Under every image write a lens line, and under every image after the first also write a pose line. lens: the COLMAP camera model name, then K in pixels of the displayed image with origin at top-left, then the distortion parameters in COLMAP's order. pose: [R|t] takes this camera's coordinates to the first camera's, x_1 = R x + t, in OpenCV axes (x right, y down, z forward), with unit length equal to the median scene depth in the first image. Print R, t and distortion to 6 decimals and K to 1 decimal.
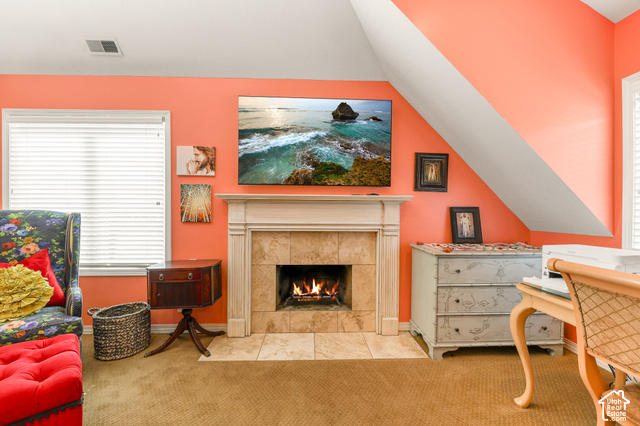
lens RADIAL K [[261.3, 0, 320.3], [0, 261.3, 214.3], [0, 0, 1]] dist [-0.001464, -0.001479]
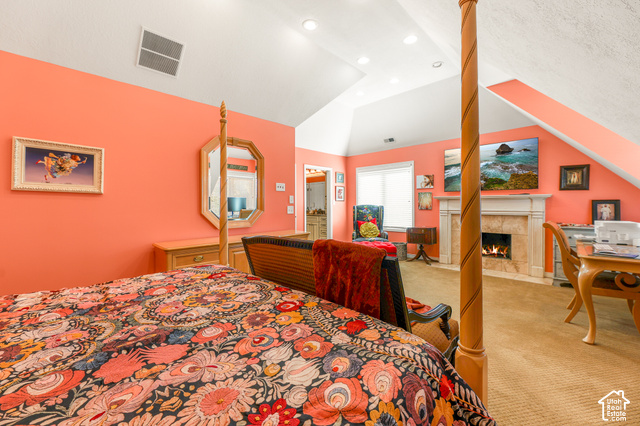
lens RADIAL K [[261.3, 0, 322.5], [0, 261.3, 204.0], [0, 0, 1]] dist [-0.001464, -0.001479]
pose [[0.686704, -0.010718, -0.726858, 0.540231], [-0.000904, 0.999878, -0.015598, 0.018715], [0.726937, 0.011368, 0.686610, -1.157577]]
